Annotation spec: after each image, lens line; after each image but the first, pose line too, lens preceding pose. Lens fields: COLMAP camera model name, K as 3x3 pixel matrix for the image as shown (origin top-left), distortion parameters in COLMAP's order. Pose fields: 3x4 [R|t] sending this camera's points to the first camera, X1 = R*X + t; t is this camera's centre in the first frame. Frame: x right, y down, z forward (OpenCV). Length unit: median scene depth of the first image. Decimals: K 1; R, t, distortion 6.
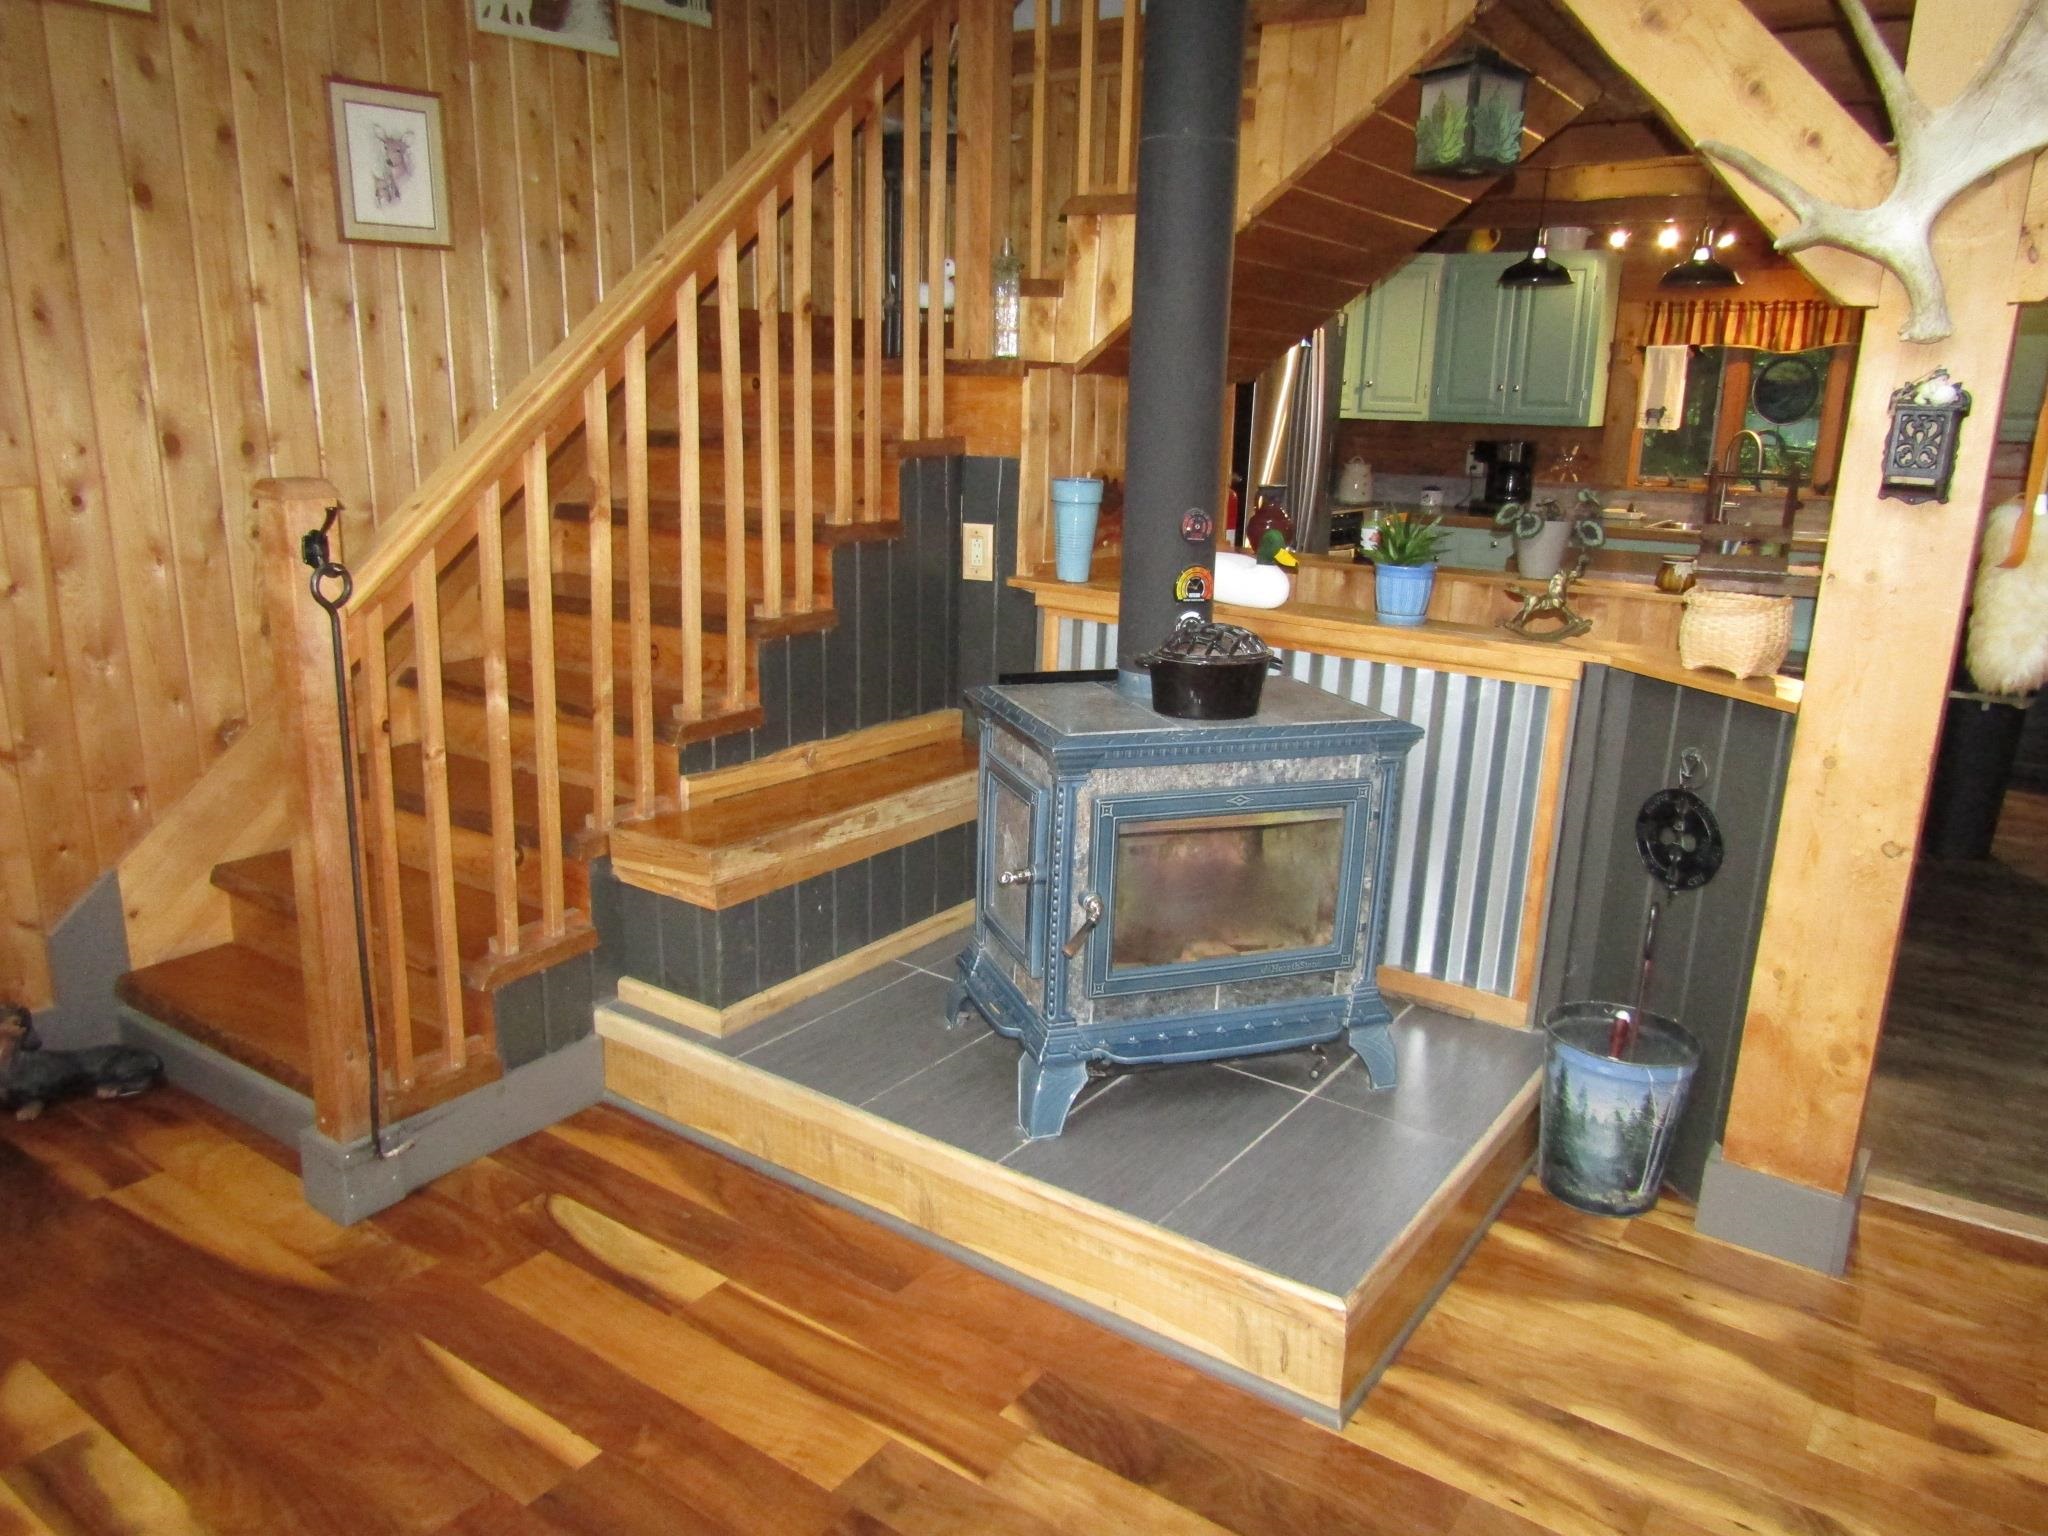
lens RADIAL K [[1448.5, 0, 1021.4], [0, 1448.5, 776.3], [0, 0, 1]] dist [-0.012688, 0.001042]
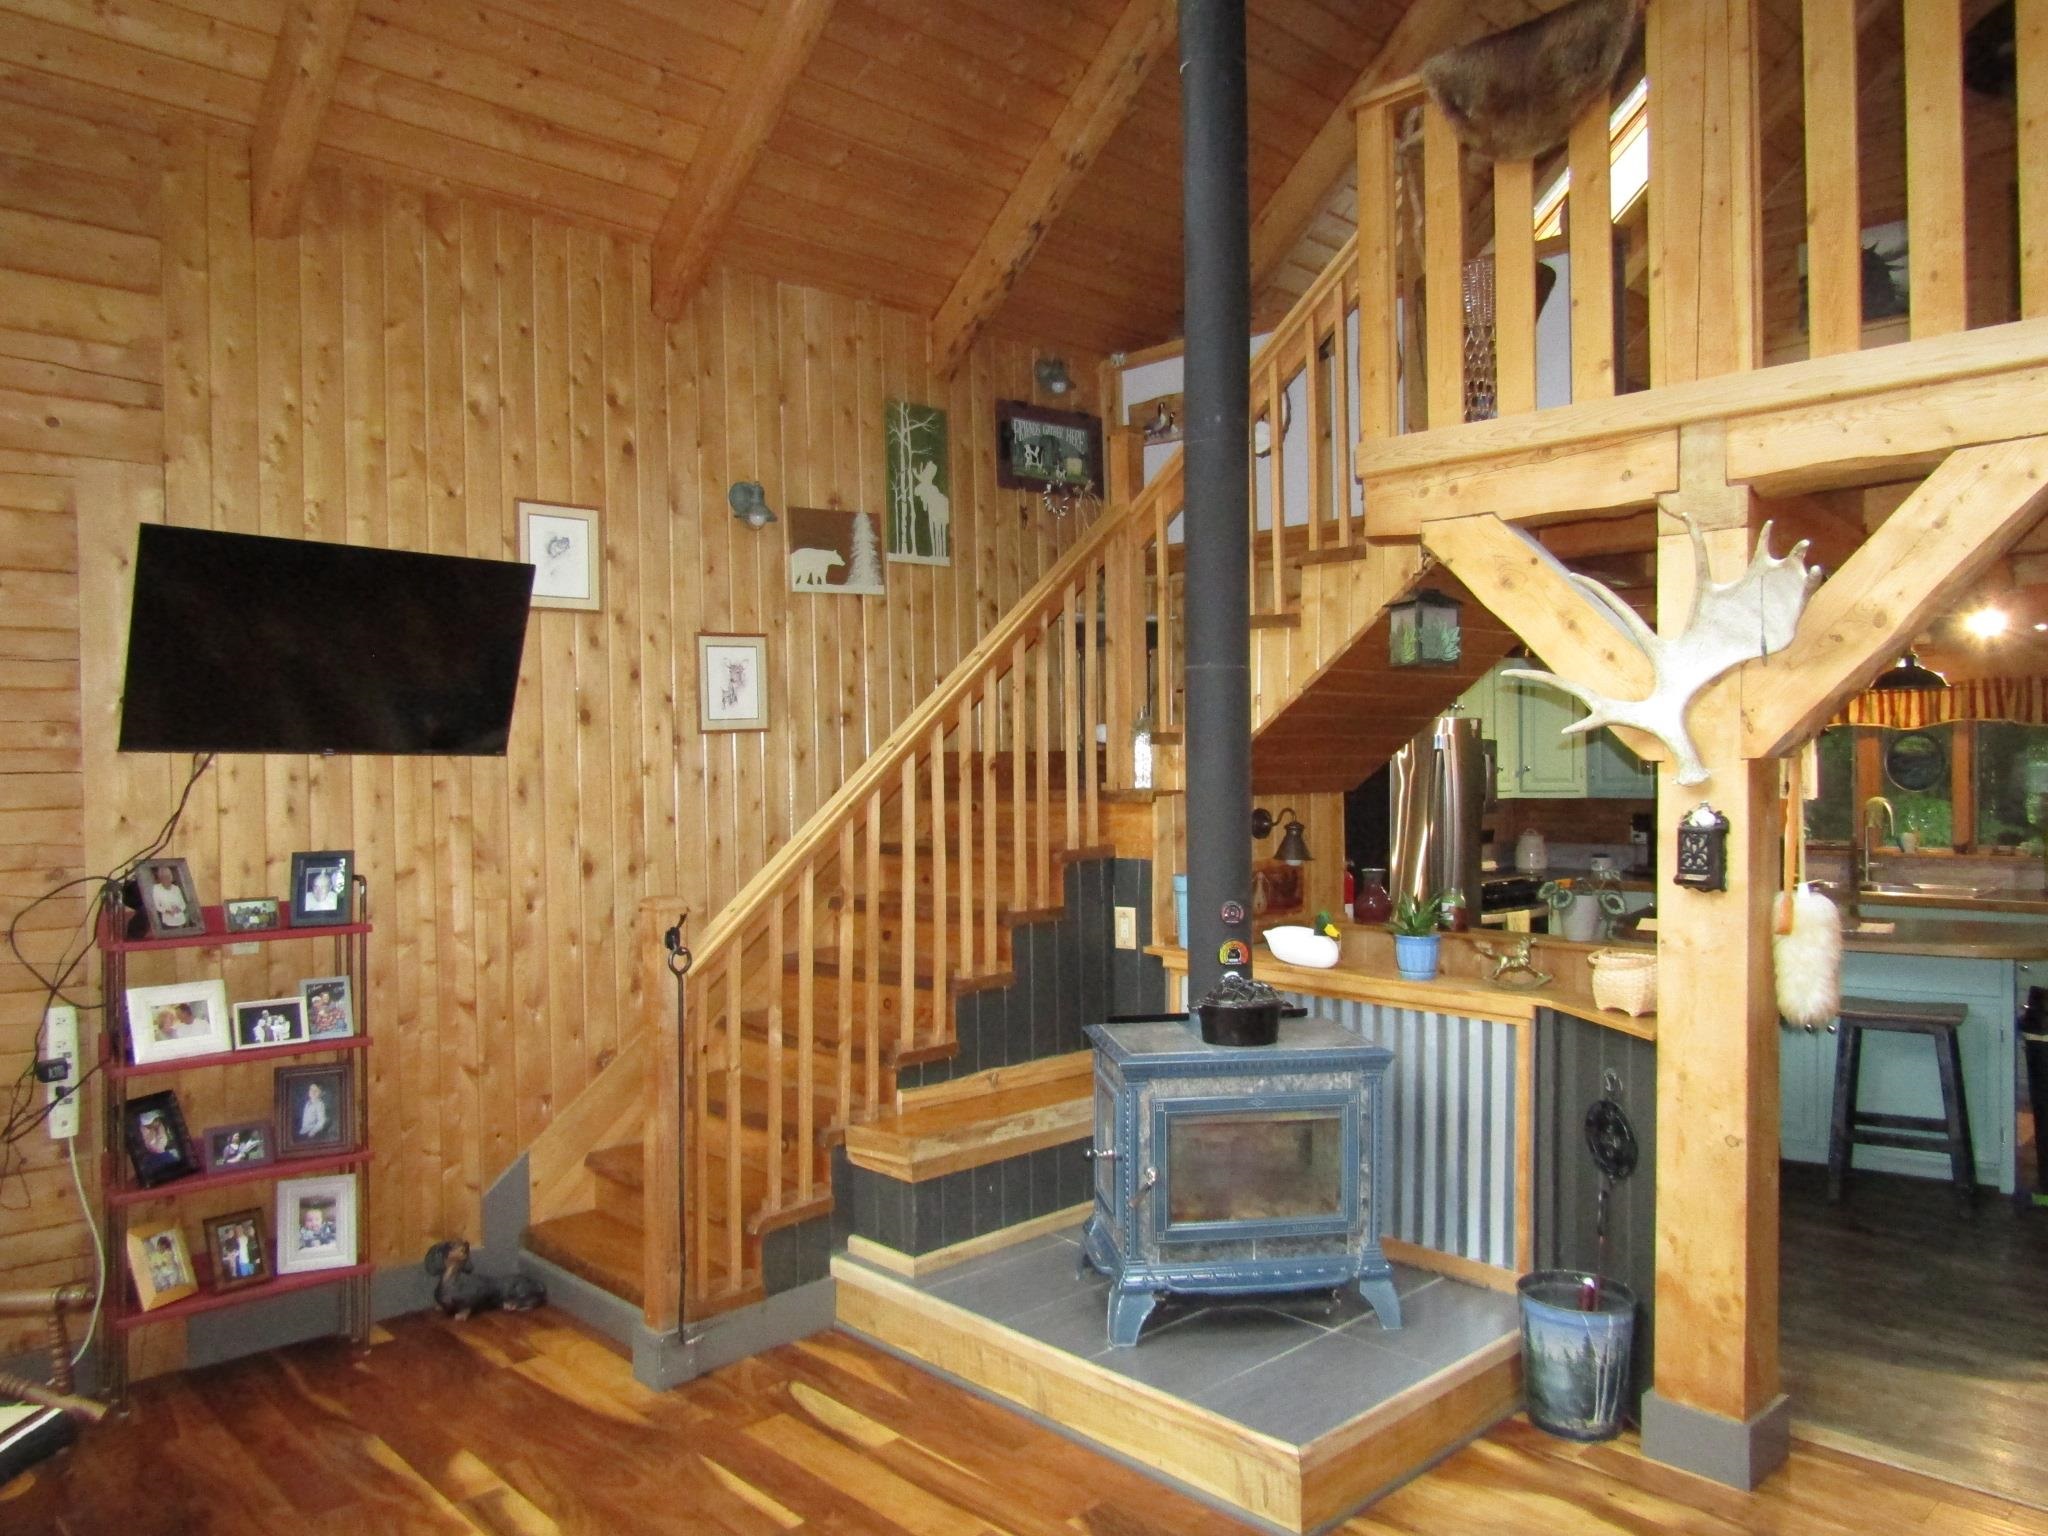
lens RADIAL K [[1448.5, 0, 1023.5], [0, 1448.5, 772.5], [0, 0, 1]] dist [-0.012688, 0.001042]
pose [[0.979328, -0.036383, -0.198978, 0.187411], [-0.013703, 0.969499, -0.244713, 0.045105], [0.201812, 0.242381, 0.948959, -0.417840]]
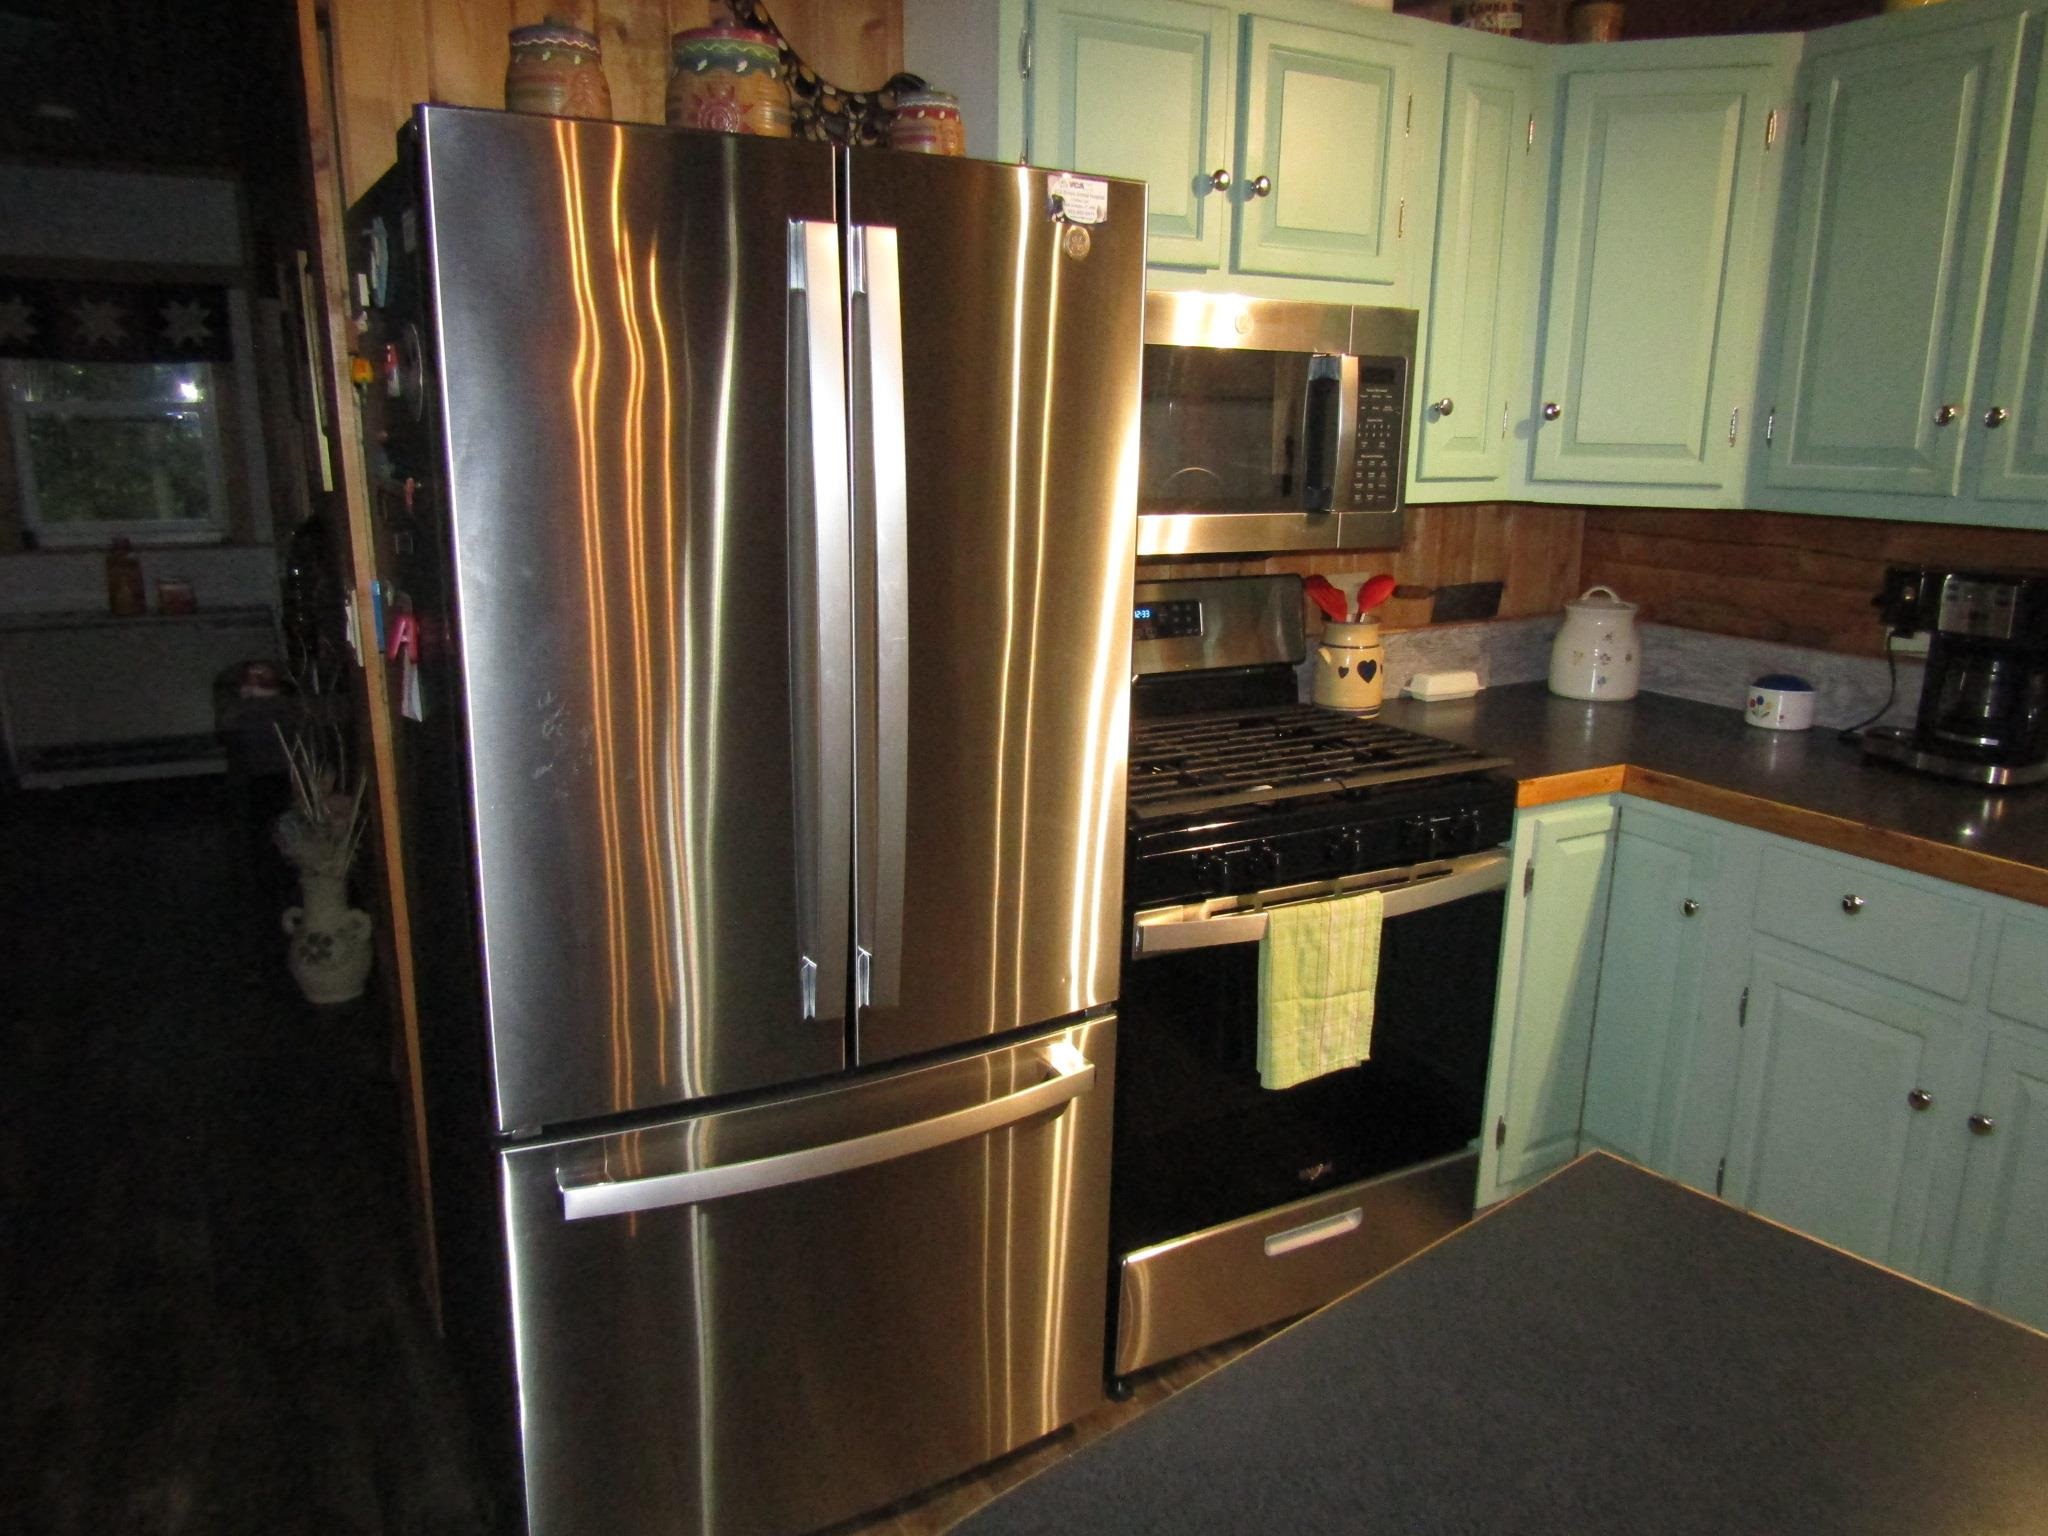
lens RADIAL K [[1448.5, 0, 1024.2], [0, 1448.5, 768.4], [0, 0, 1]] dist [-0.012688, 0.001042]
pose [[0.898462, 0.089806, -0.429768, 0.700007], [-0.100144, 0.994972, -0.001445, -0.405736], [0.427477, 0.044337, 0.902938, 1.496971]]
